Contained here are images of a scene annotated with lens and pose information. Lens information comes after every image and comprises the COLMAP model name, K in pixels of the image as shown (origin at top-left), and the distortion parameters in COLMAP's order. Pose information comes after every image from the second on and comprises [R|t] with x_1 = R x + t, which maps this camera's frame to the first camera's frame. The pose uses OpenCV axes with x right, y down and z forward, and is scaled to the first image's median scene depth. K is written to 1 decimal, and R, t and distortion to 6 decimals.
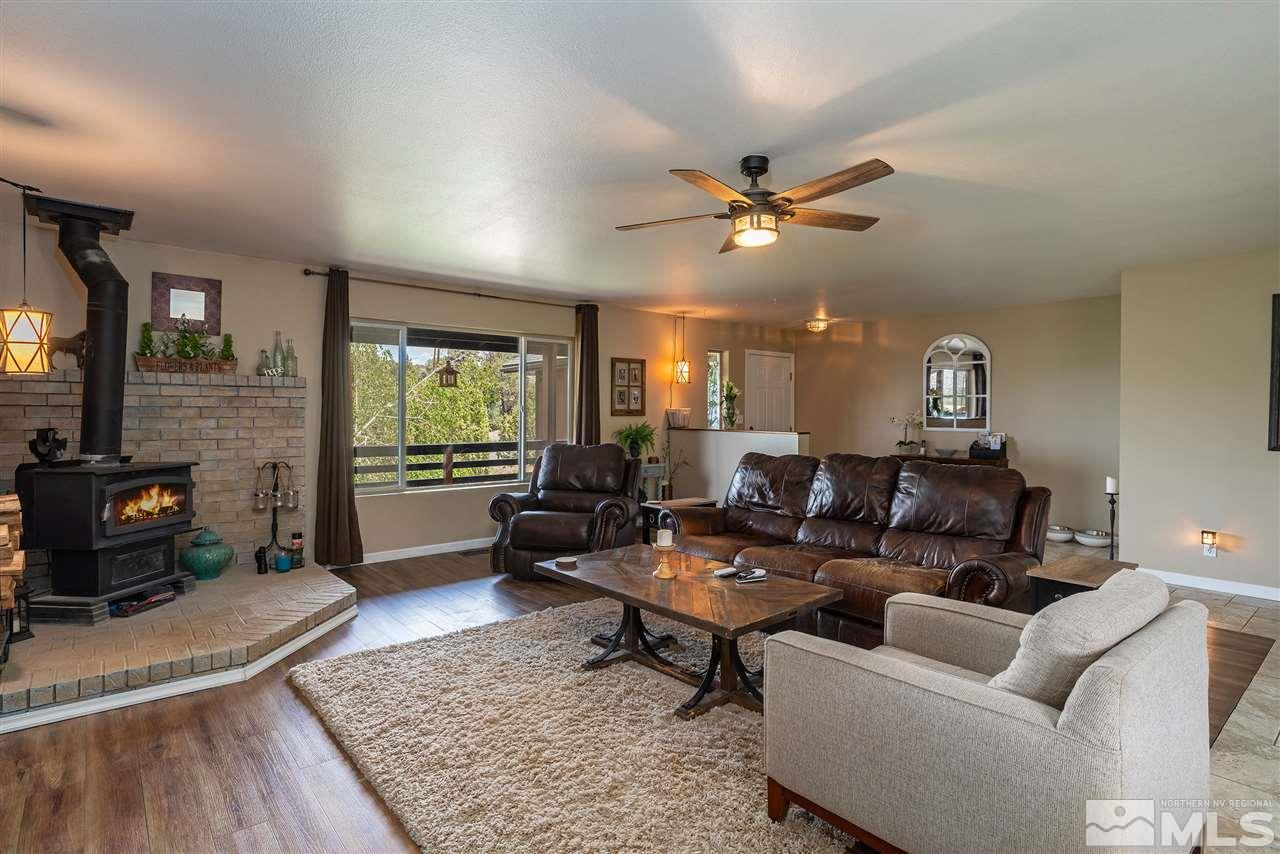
lens RADIAL K [[652.2, 0, 635.4], [0, 652.2, 421.3], [0, 0, 1]] dist [-0.006294, 0.000867]
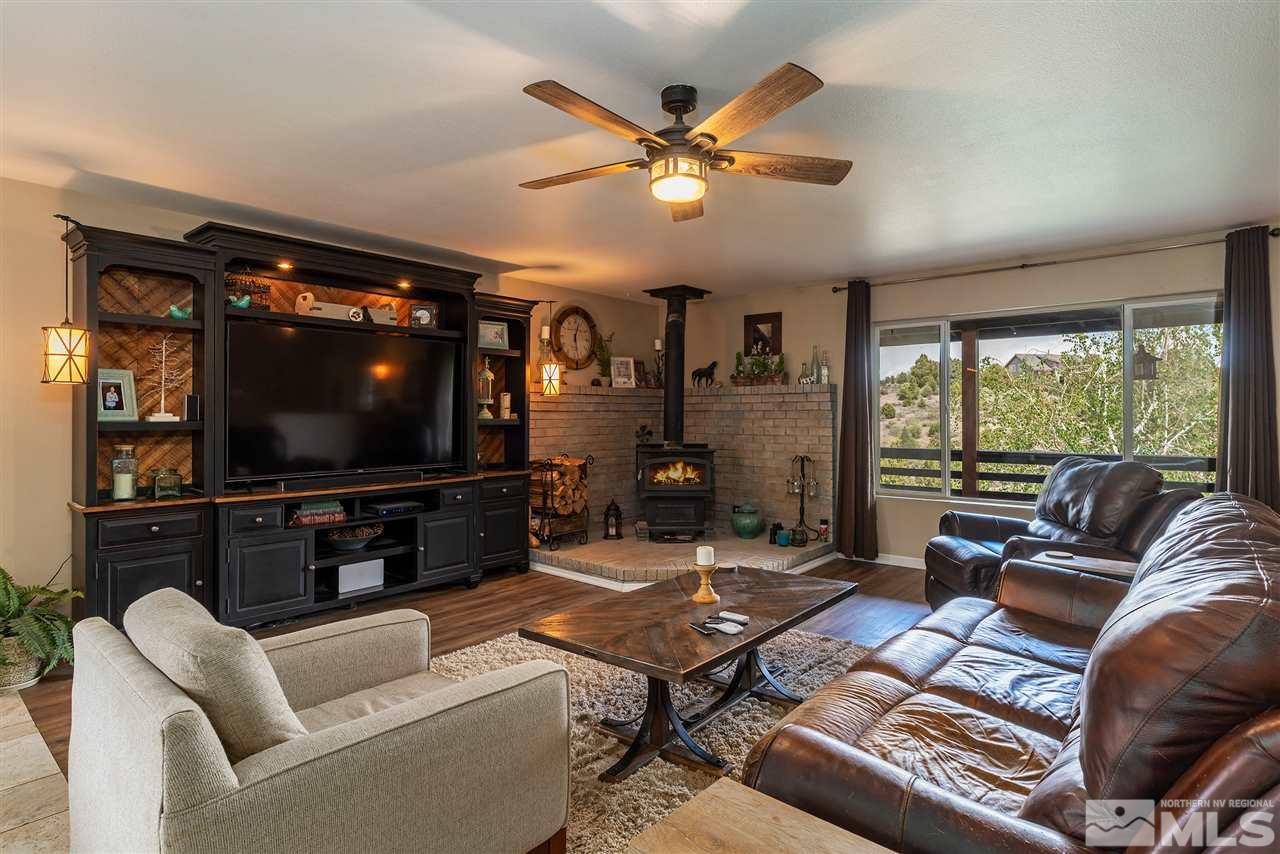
lens RADIAL K [[652.2, 0, 636.9], [0, 652.2, 419.6], [0, 0, 1]] dist [-0.006294, 0.000867]
pose [[0.167666, 0.001821, -0.985842, 0.590224], [-0.012334, 0.999924, -0.000251, -0.000201], [0.985767, 0.012201, 0.167676, 0.510339]]
